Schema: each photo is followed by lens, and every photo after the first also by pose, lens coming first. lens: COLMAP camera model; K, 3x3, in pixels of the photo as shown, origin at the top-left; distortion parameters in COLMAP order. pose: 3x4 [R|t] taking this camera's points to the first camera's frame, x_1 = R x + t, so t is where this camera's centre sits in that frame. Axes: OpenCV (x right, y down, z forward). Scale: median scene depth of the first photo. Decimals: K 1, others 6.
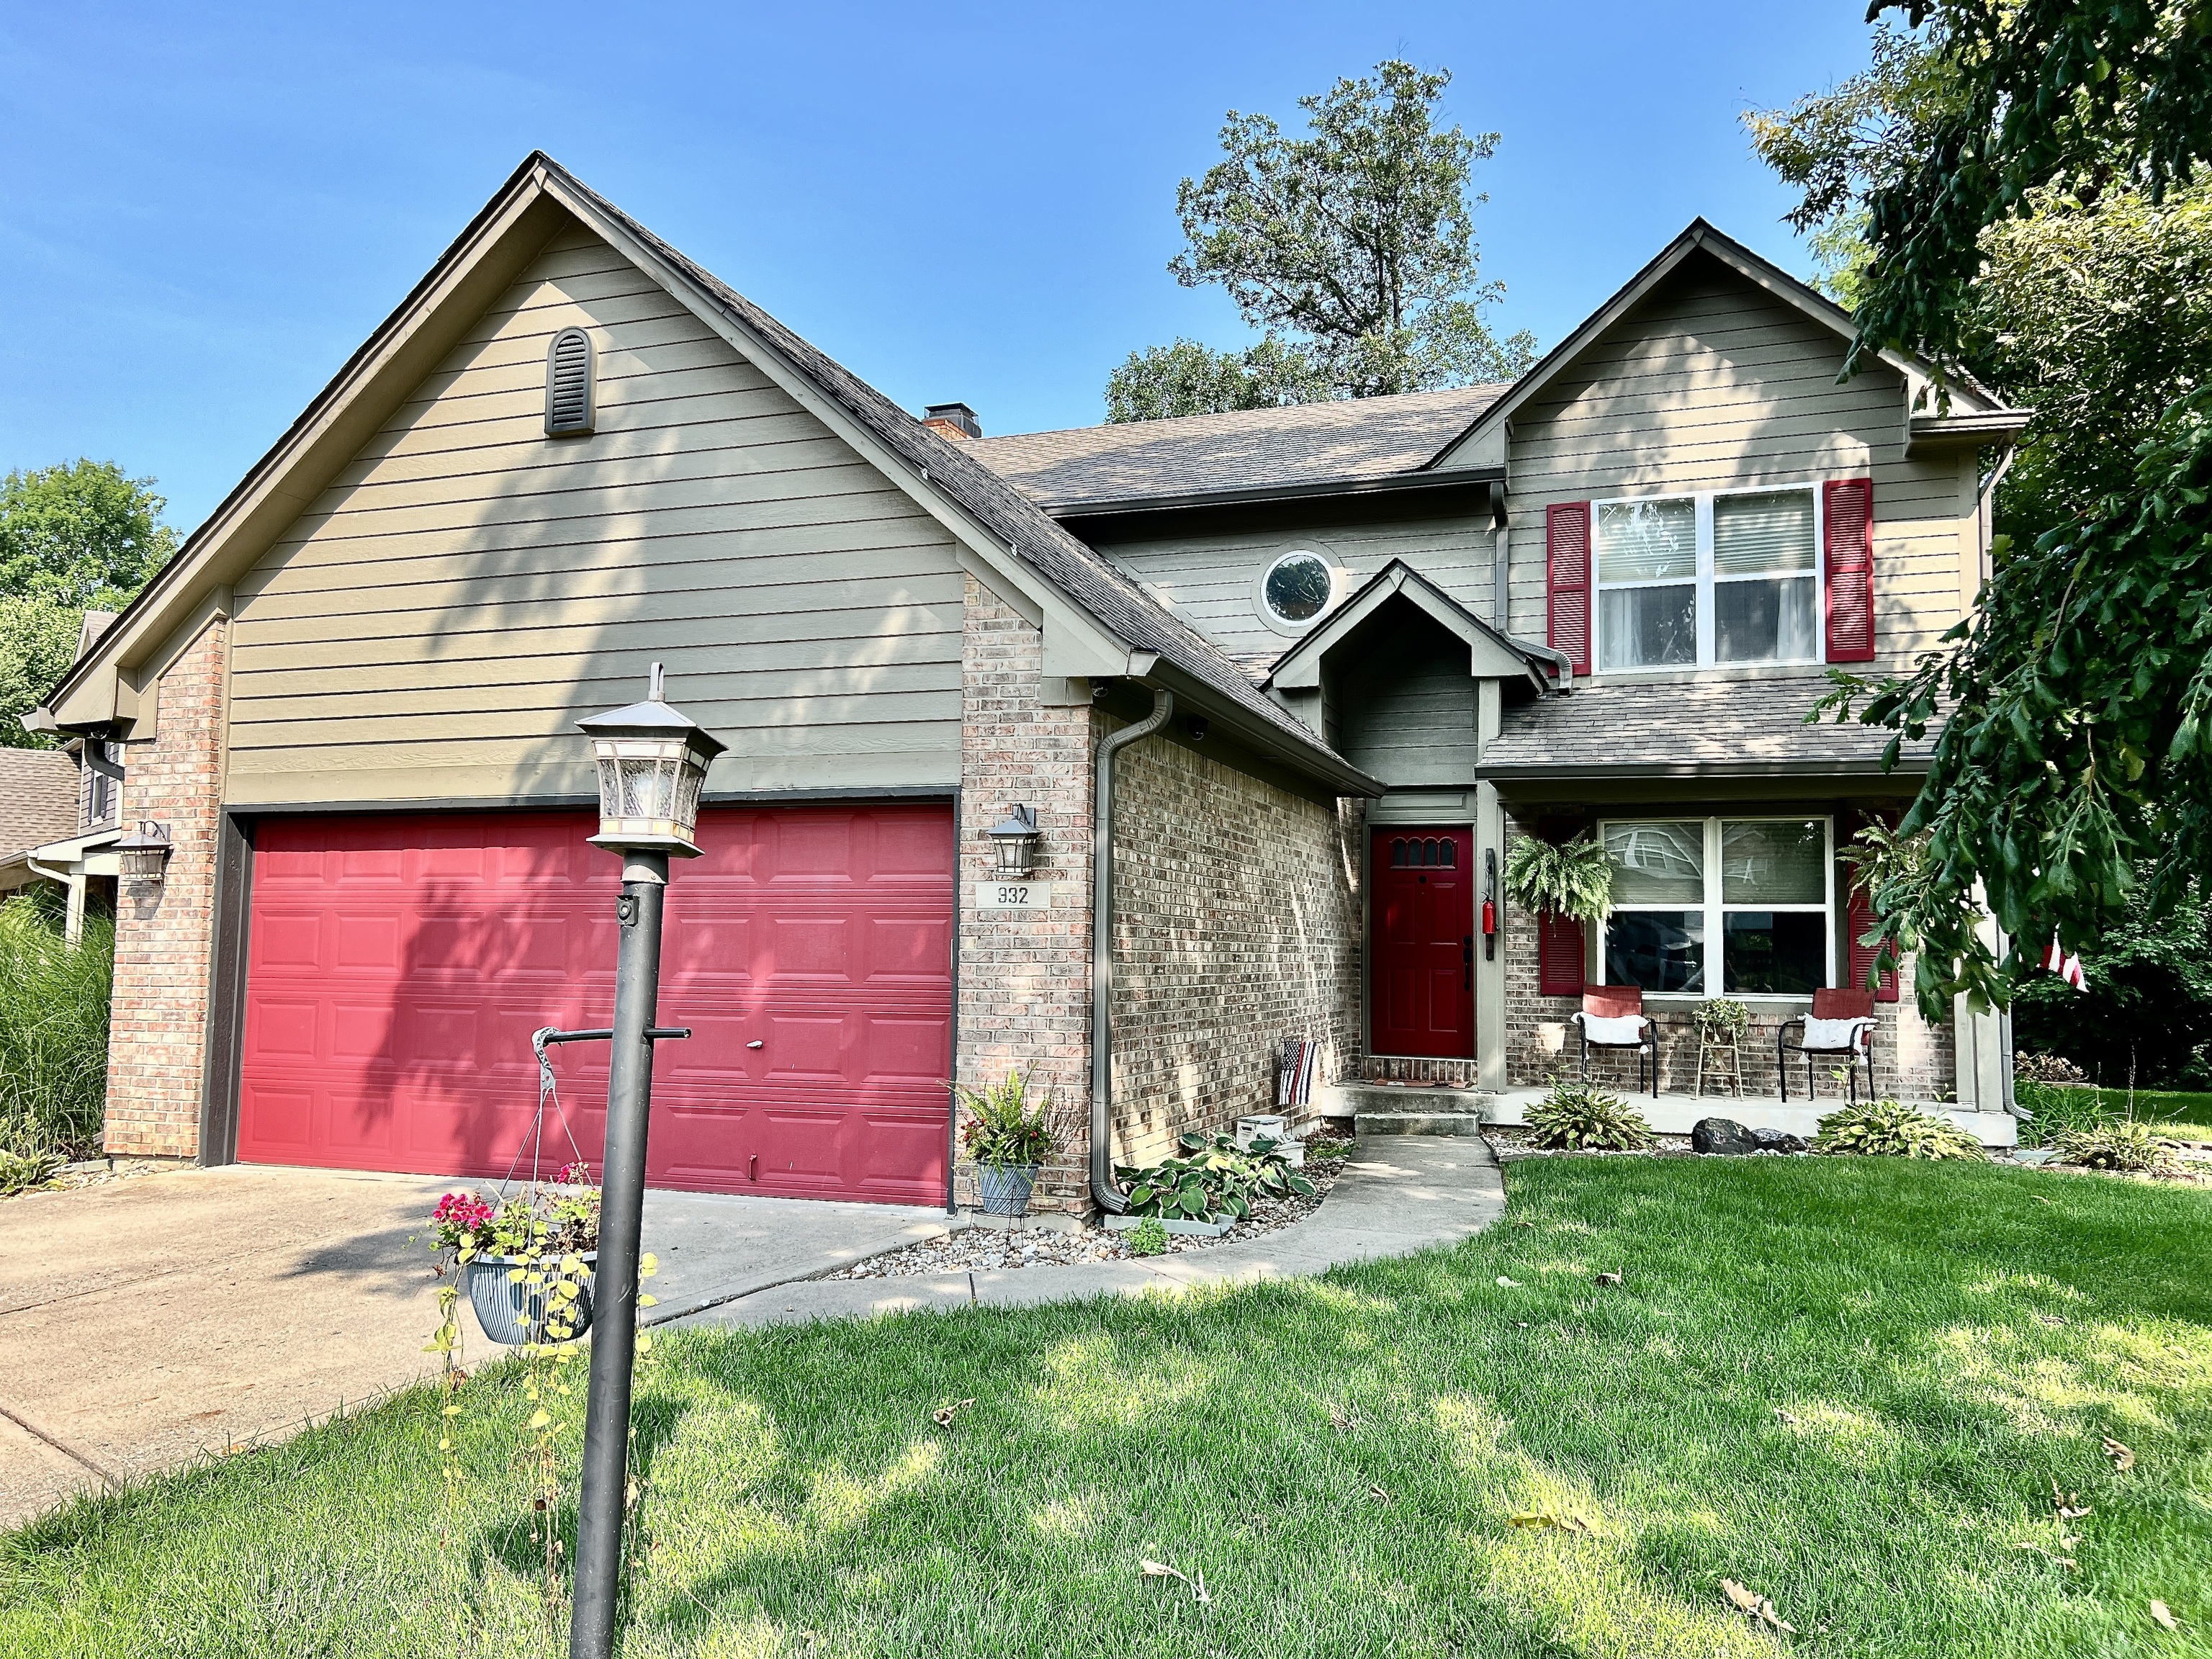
lens RADIAL K [[1670.7, 0, 1110.4], [0, 1670.7, 838.1], [0, 0, 1]] dist [0.044597, -0.024612]
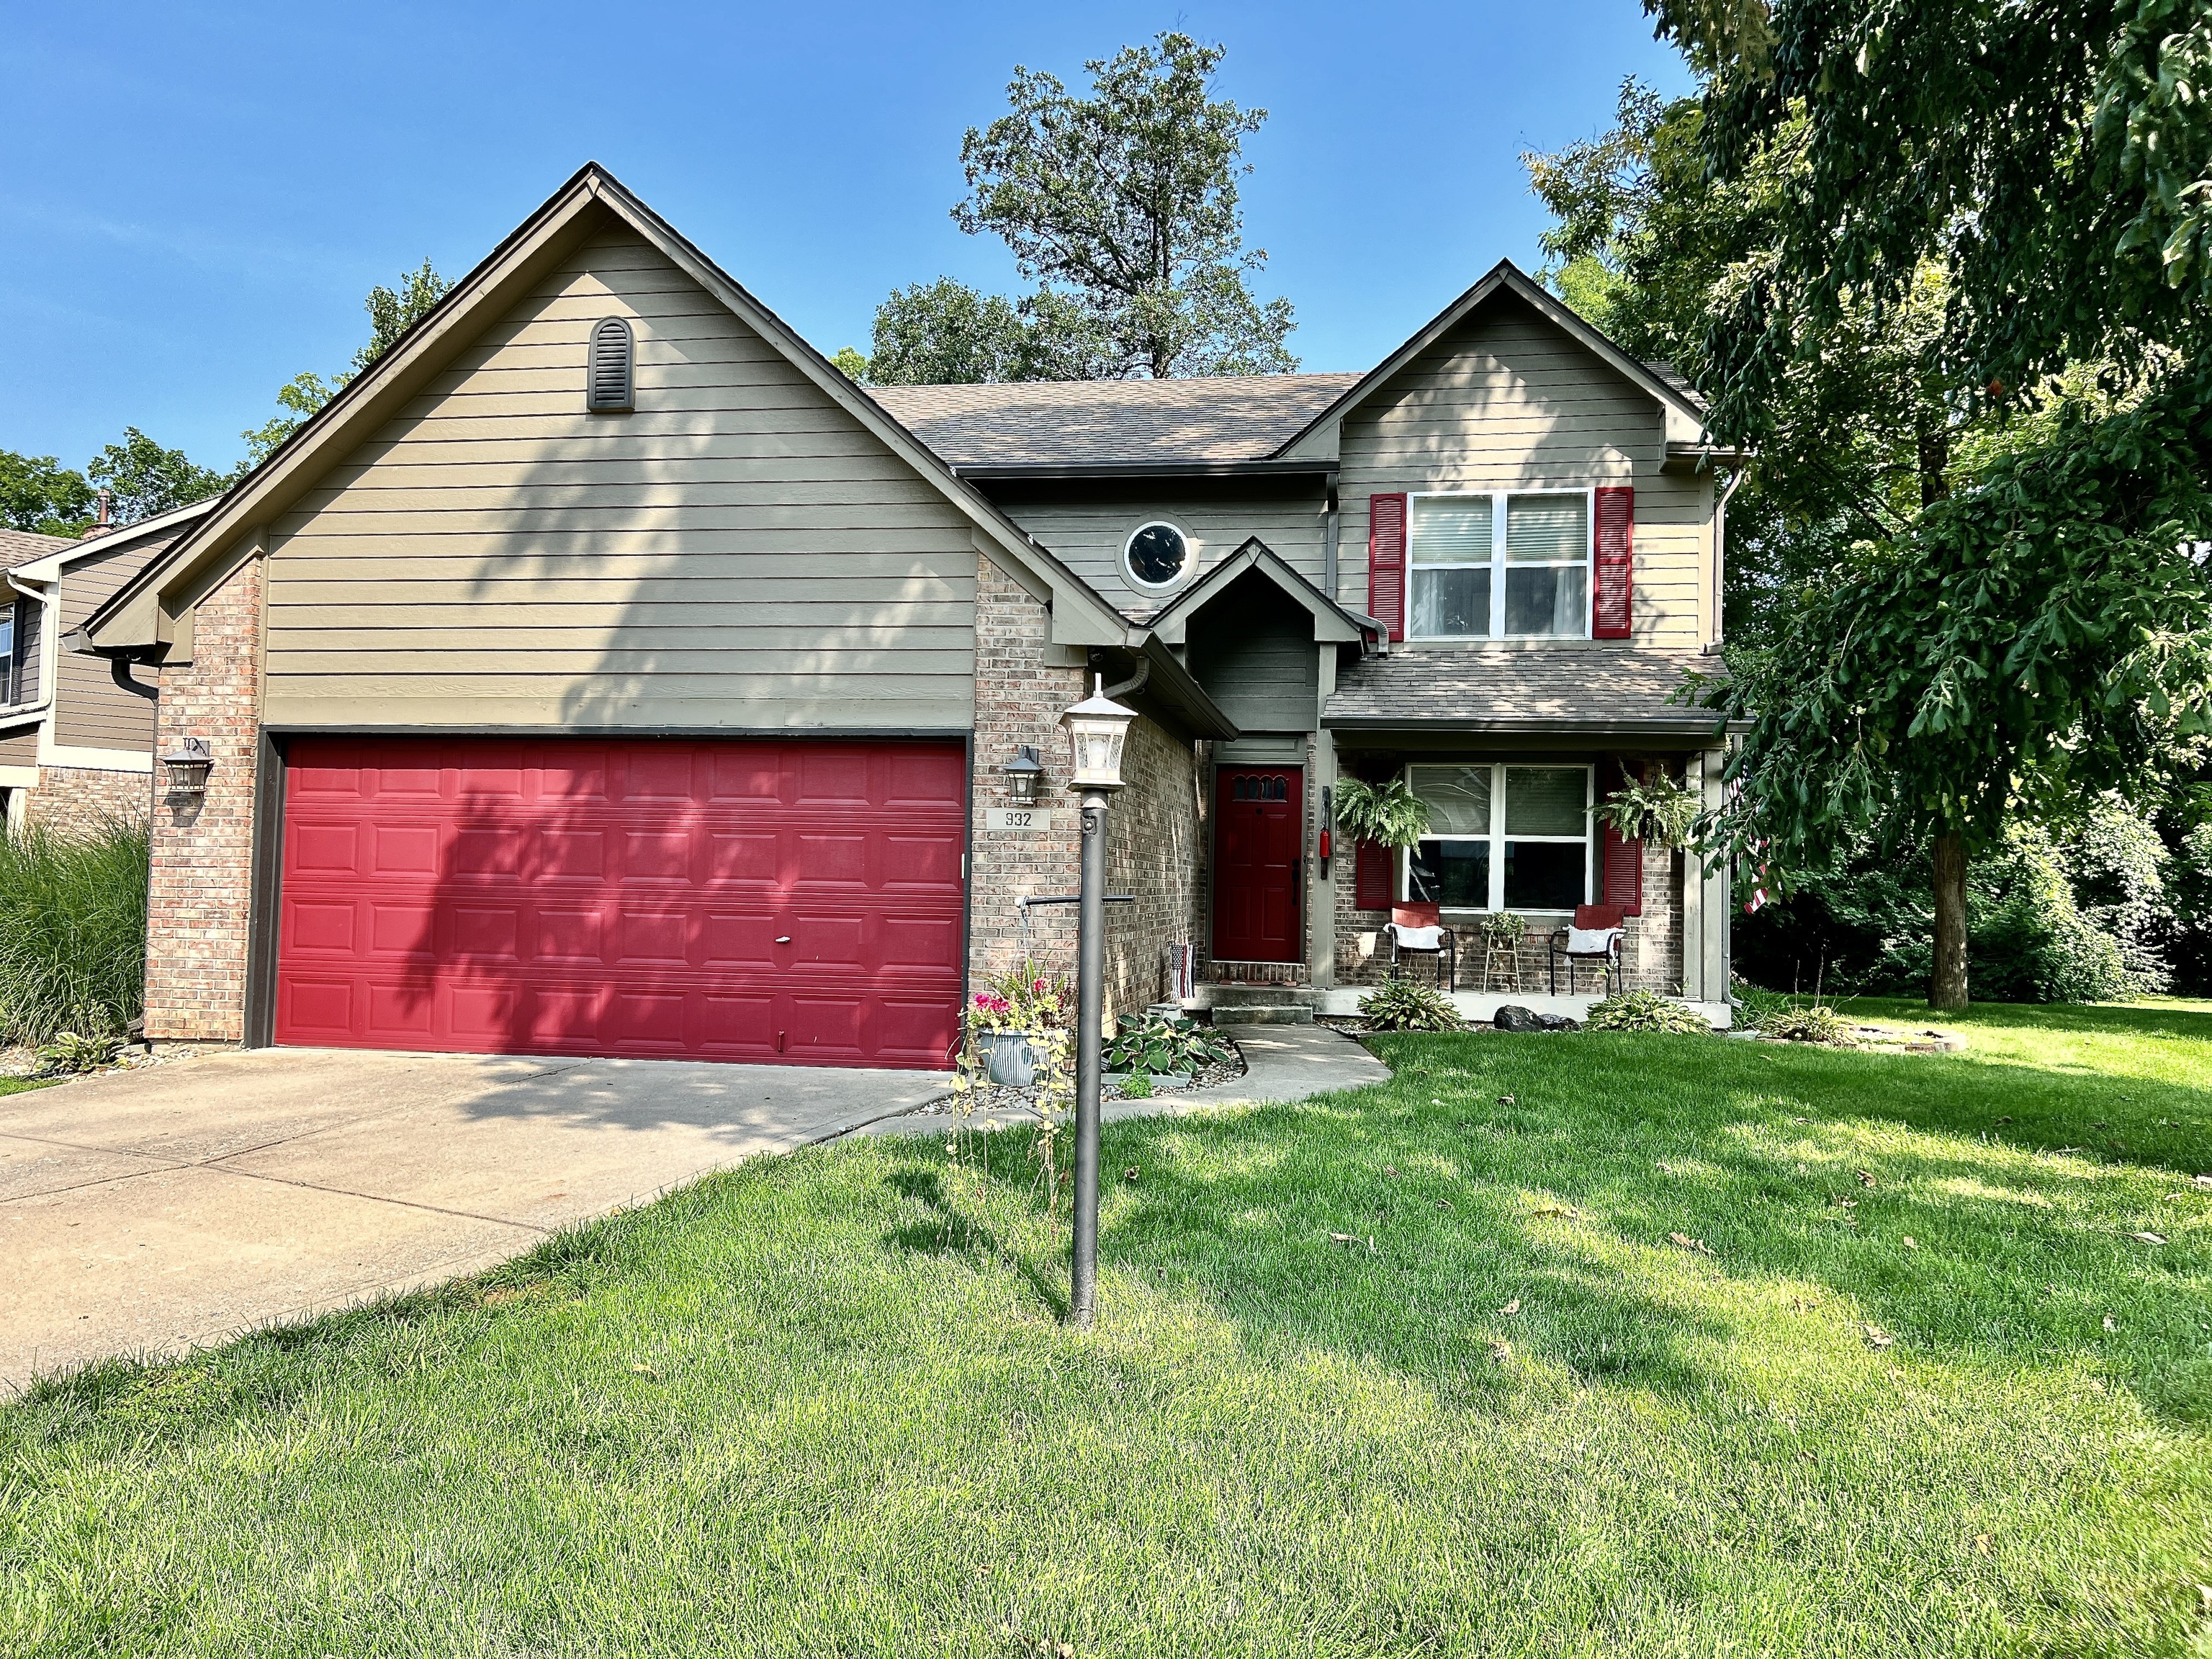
lens RADIAL K [[1665.4, 0, 1101.5], [0, 1665.4, 833.5], [0, 0, 1]] dist [0.088574, -0.109061]
pose [[0.985506, 0.014913, 0.168983, -0.154266], [-0.021755, 0.999013, 0.038716, -0.003015], [-0.168239, -0.041831, 0.984858, -0.171236]]
